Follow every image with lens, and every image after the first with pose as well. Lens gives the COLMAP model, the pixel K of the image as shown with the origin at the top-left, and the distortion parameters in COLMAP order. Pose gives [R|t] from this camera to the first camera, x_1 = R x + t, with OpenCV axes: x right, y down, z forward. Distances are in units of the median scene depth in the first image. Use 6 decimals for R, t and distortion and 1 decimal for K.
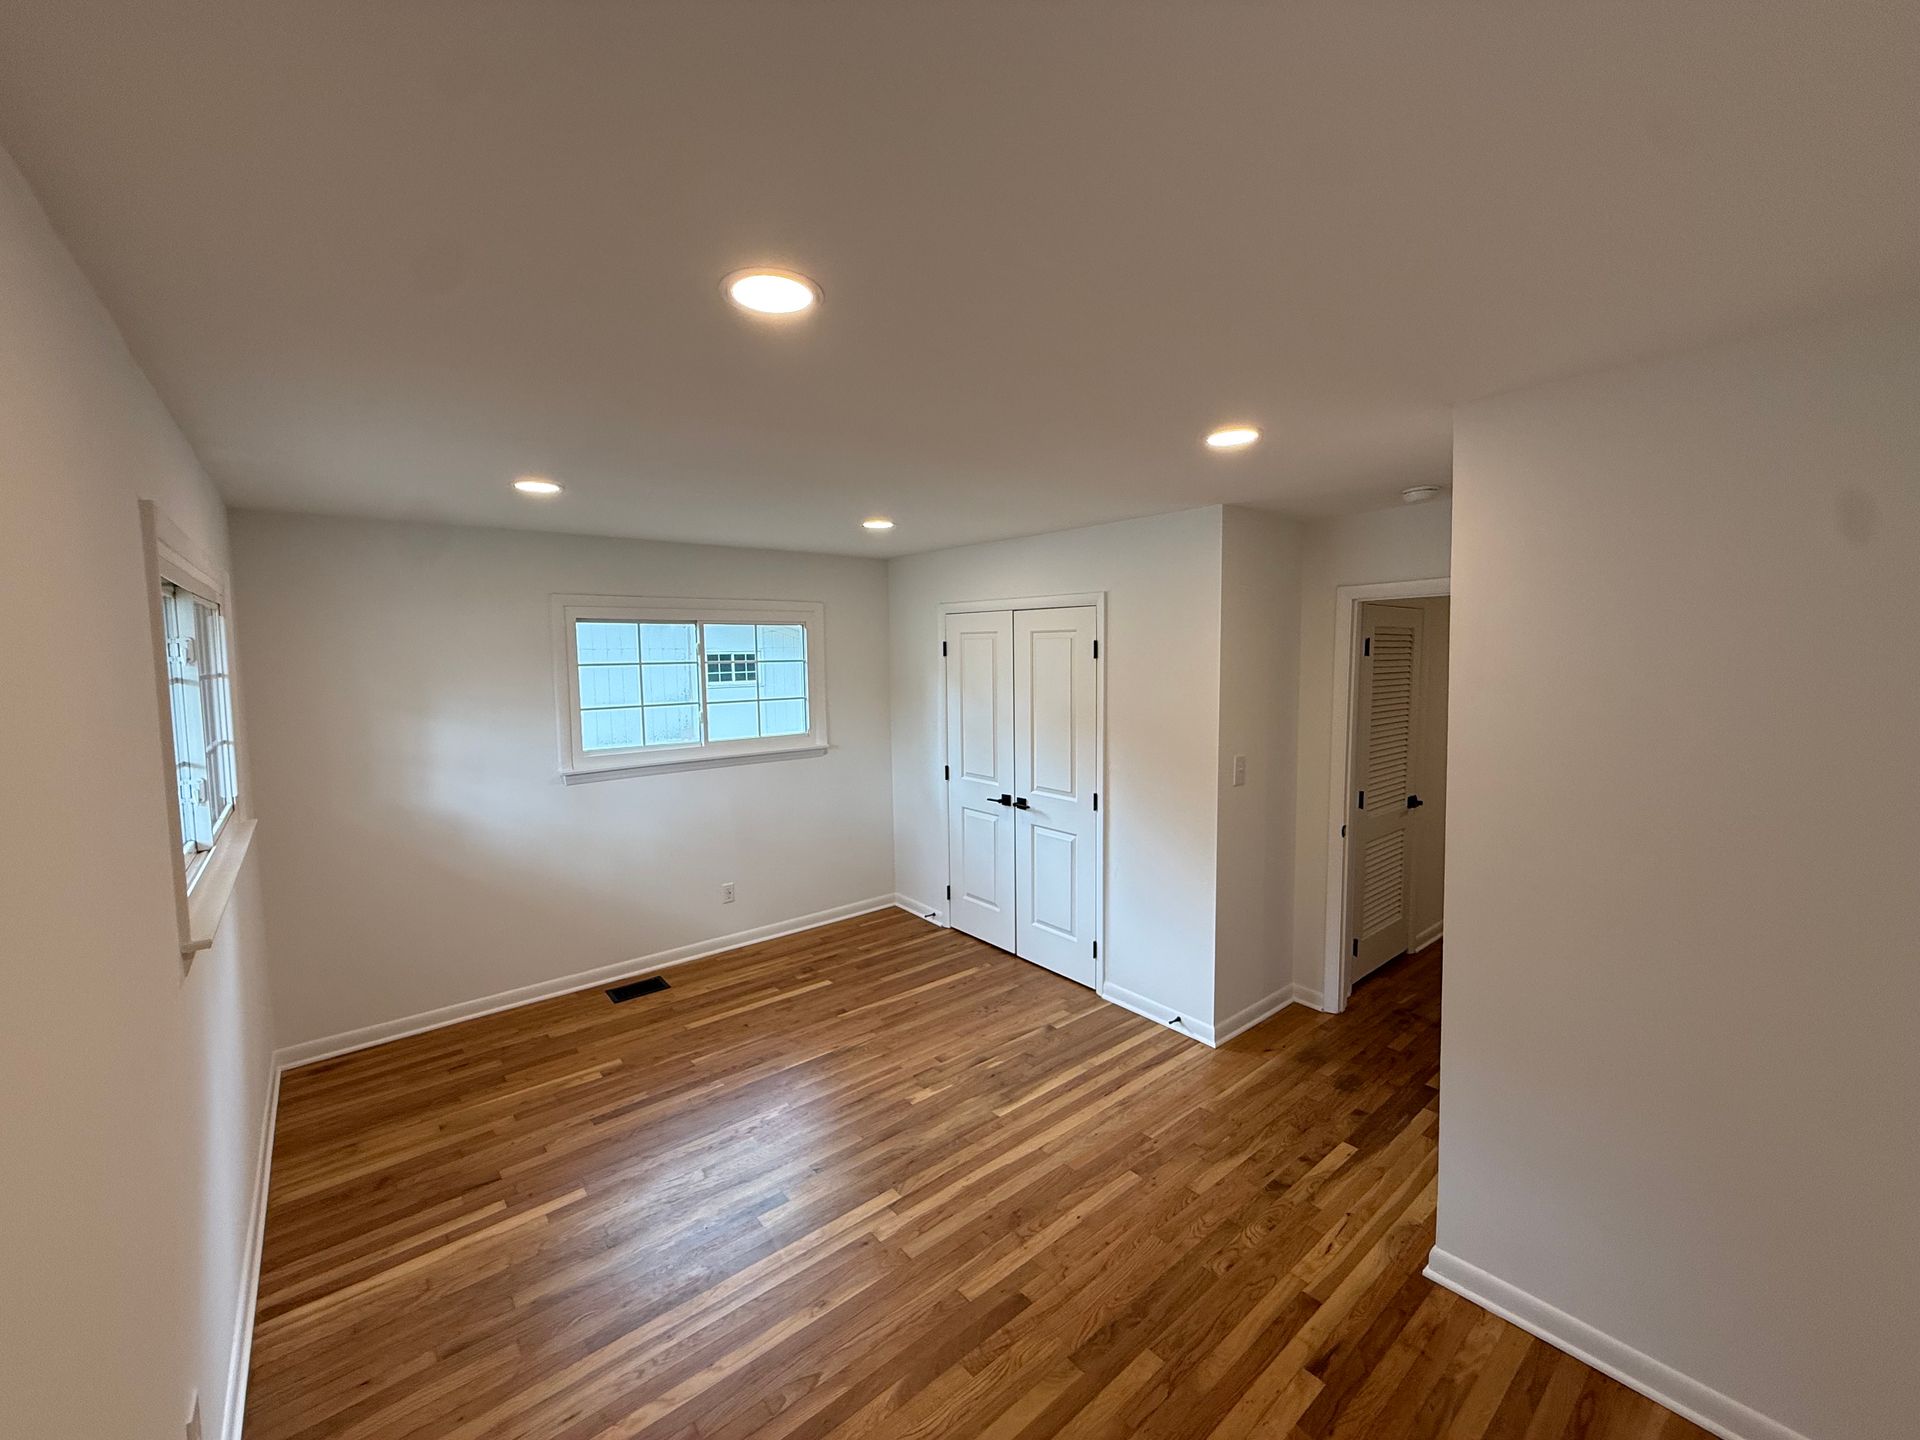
lens RADIAL K [[769.0, 0, 953.2], [0, 769.0, 717.9], [0, 0, 1]] dist [-0.000972, 0.001058]
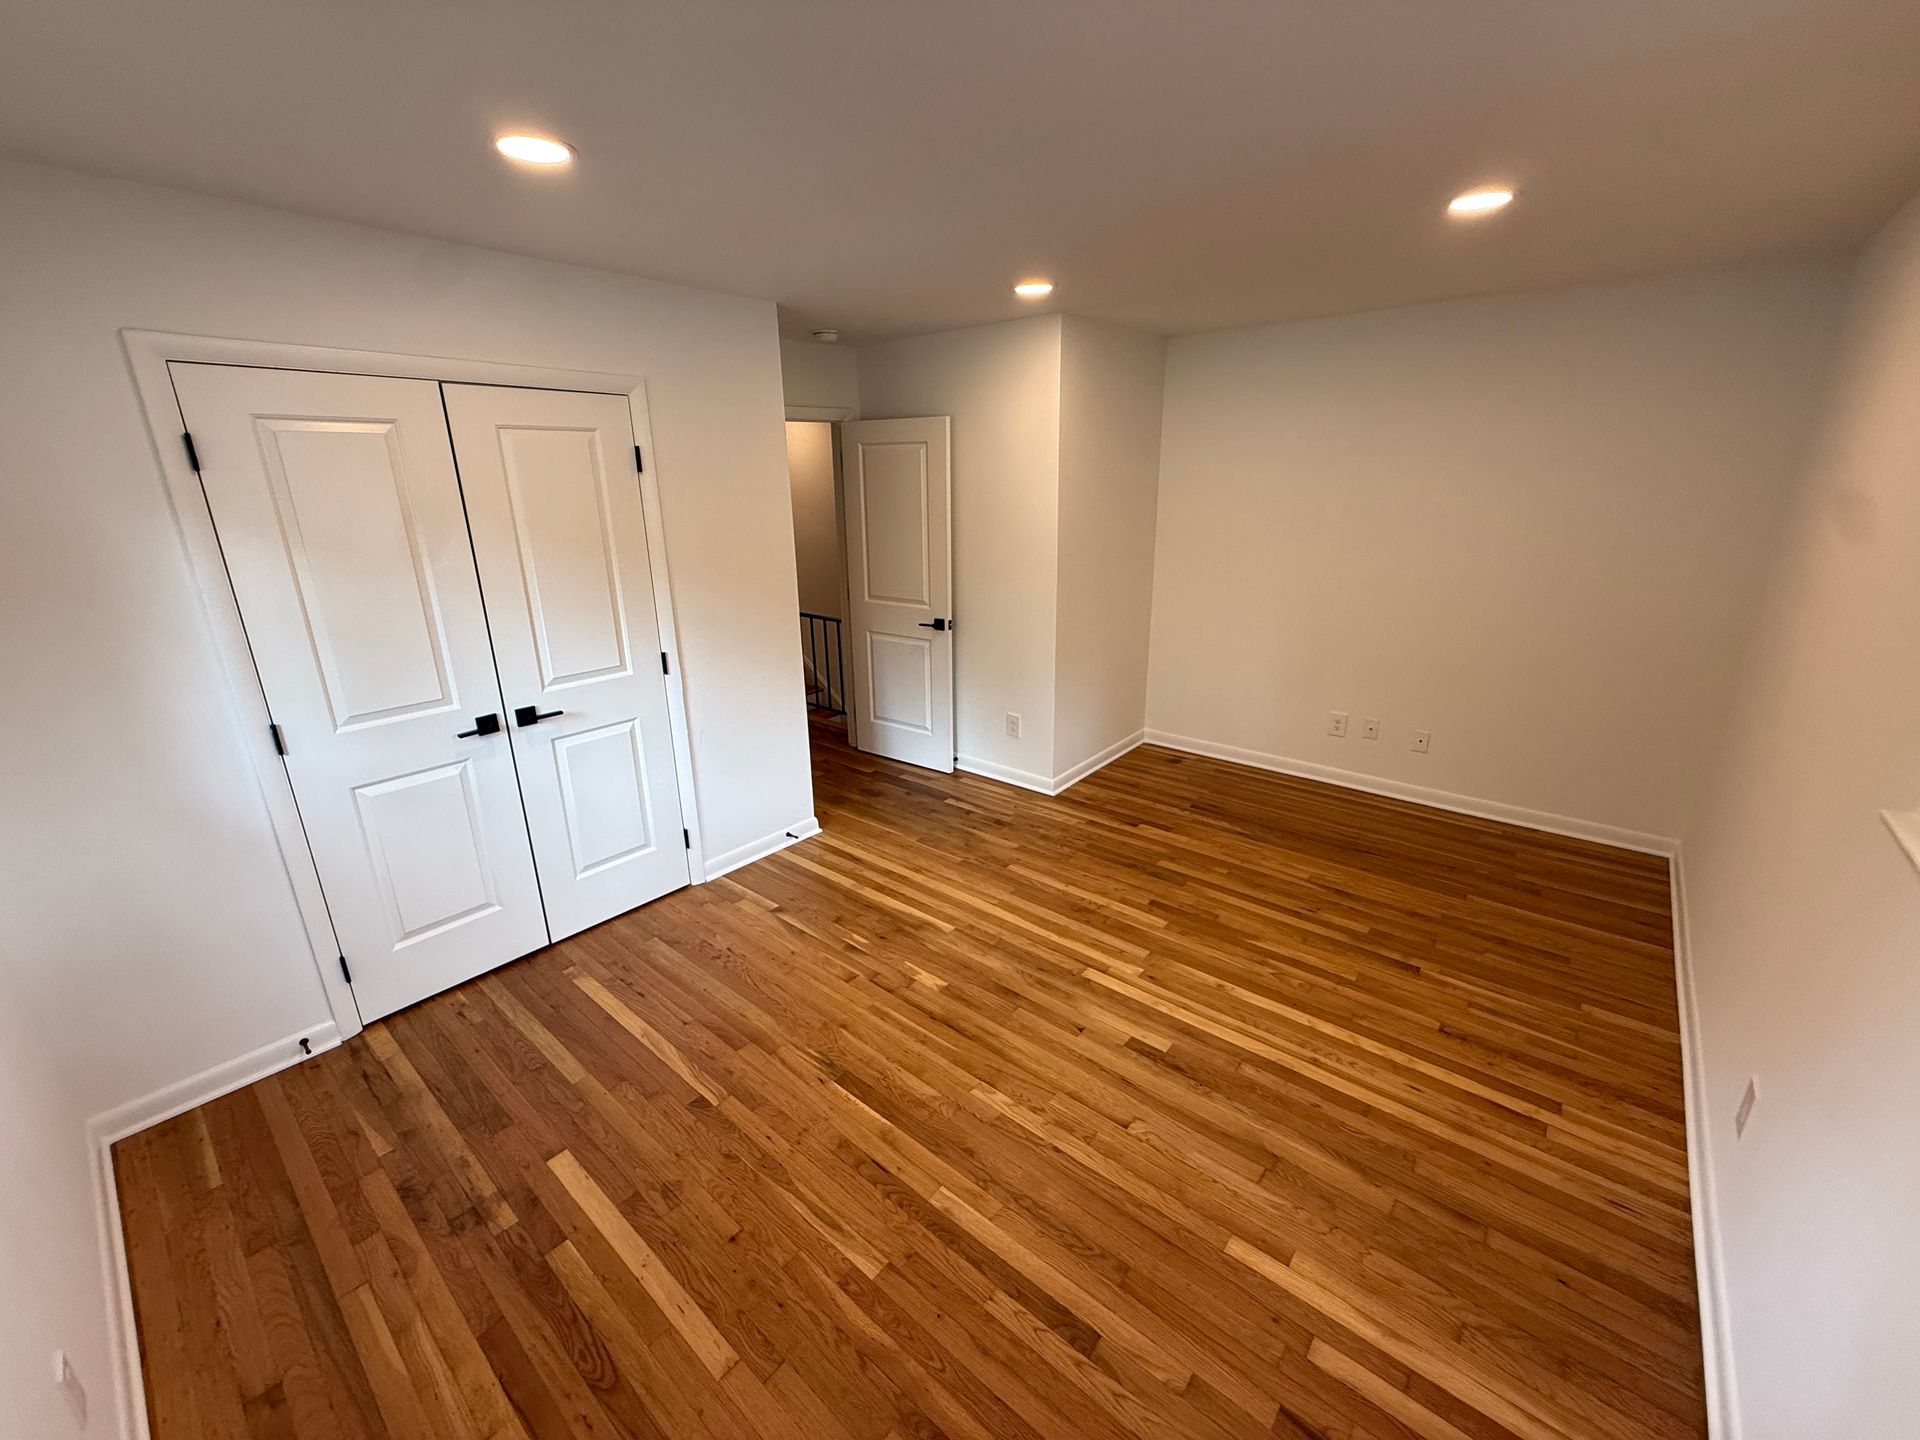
lens RADIAL K [[769.0, 0, 956.6], [0, 769.0, 715.2], [0, 0, 1]] dist [-0.000972, 0.001058]
pose [[-0.179613, -0.283236, 0.942081, -0.711095], [0.102525, 0.947050, 0.304276, -0.055582], [-0.978380, 0.151238, -0.141064, 0.942785]]
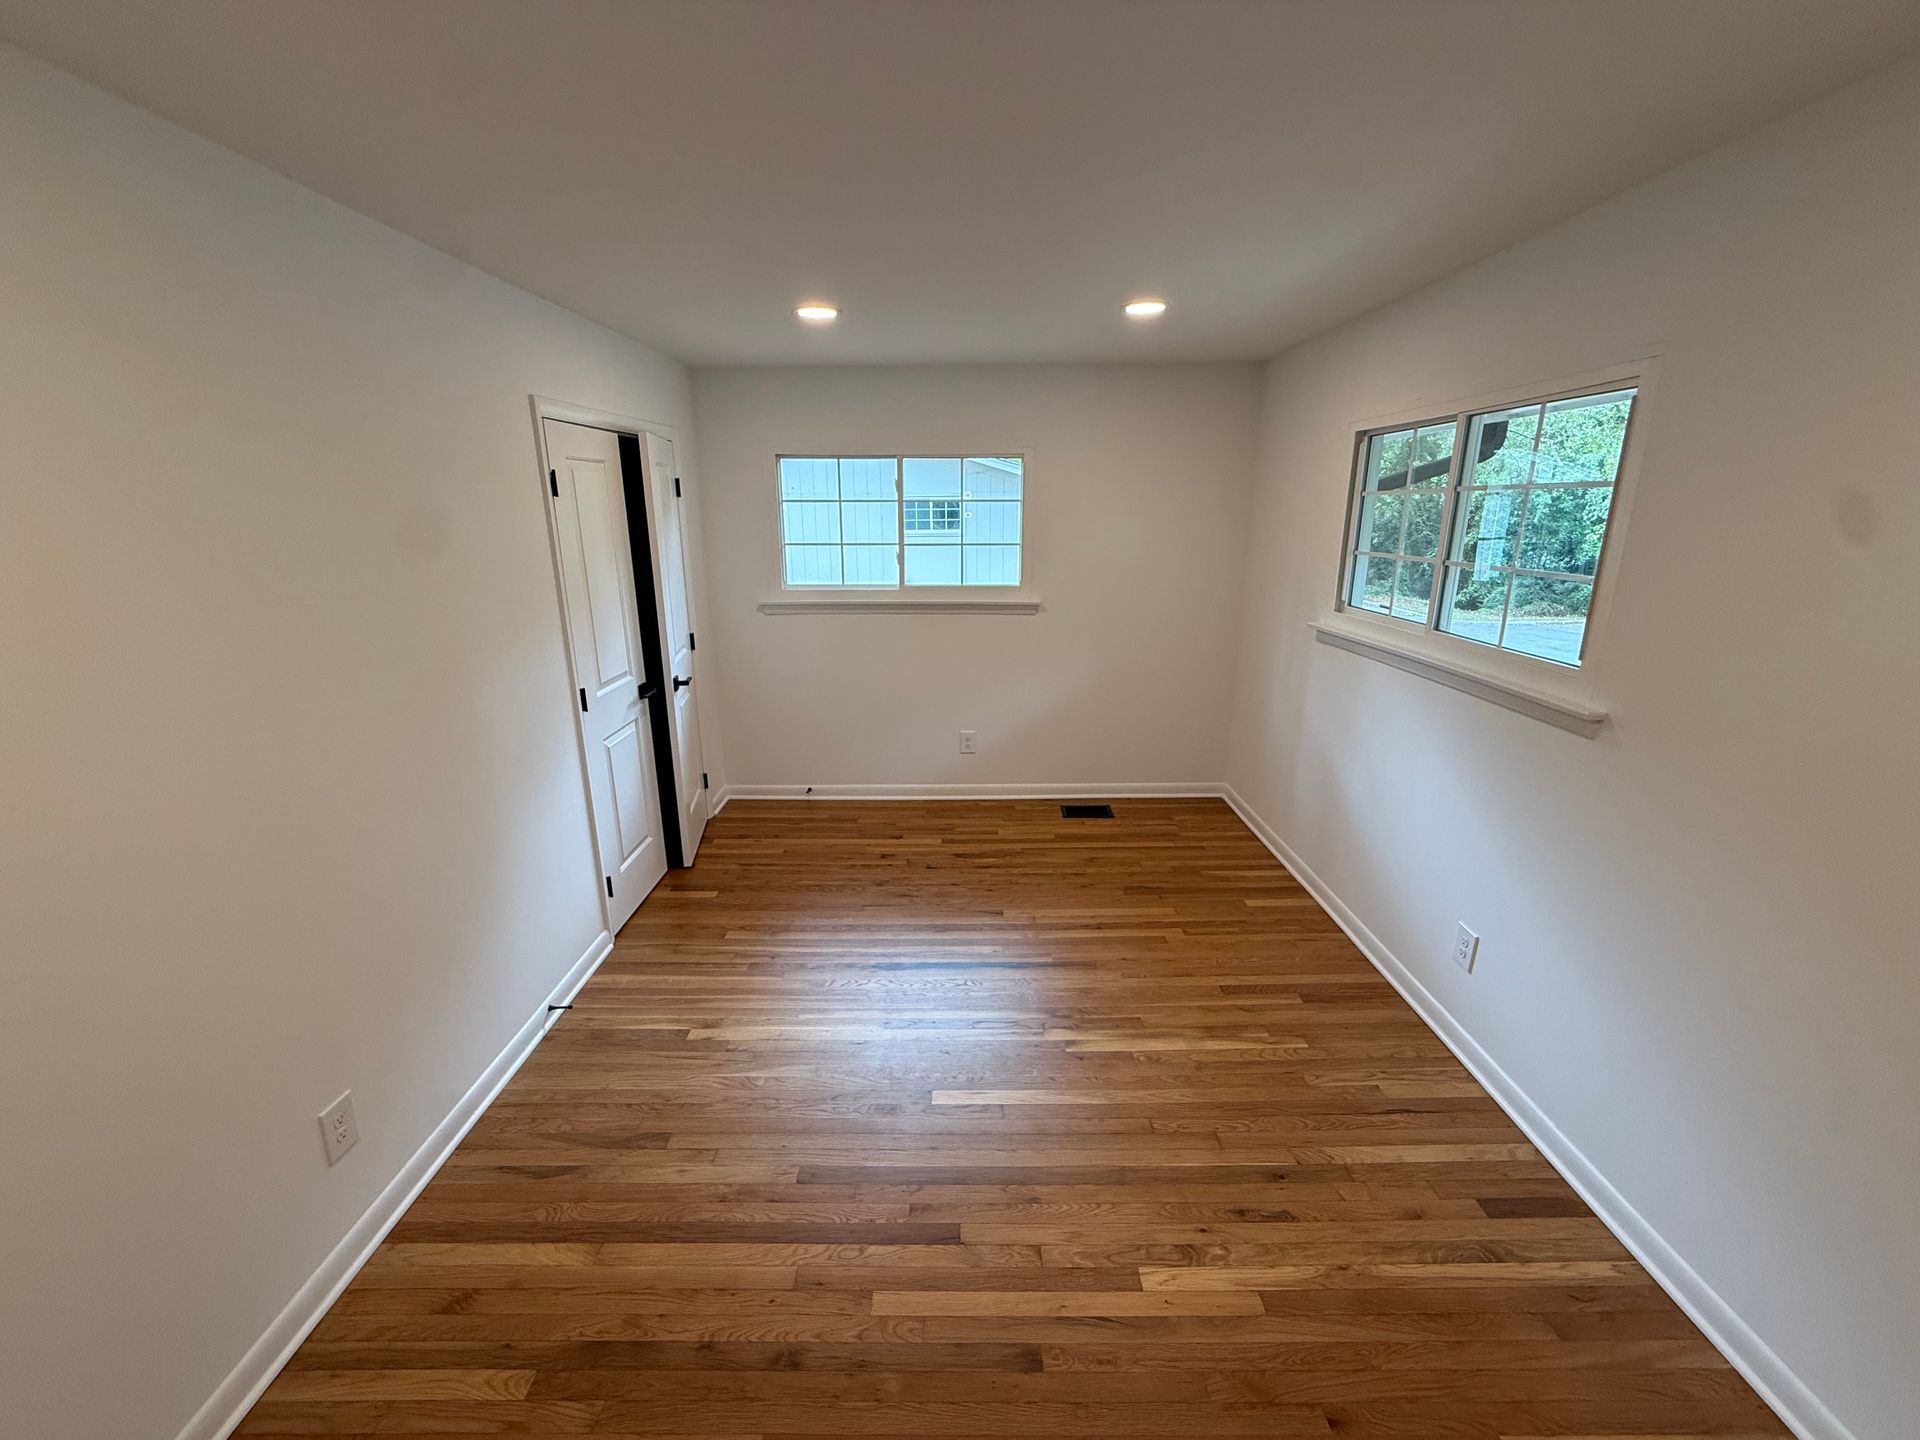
lens RADIAL K [[769.0, 0, 953.4], [0, 769.0, 718.1], [0, 0, 1]] dist [-0.000972, 0.001058]
pose [[0.766936, 0.186245, -0.614103, 0.452289], [-0.061909, 0.973968, 0.218069, -0.028015], [0.638731, -0.129226, 0.758501, 0.378986]]
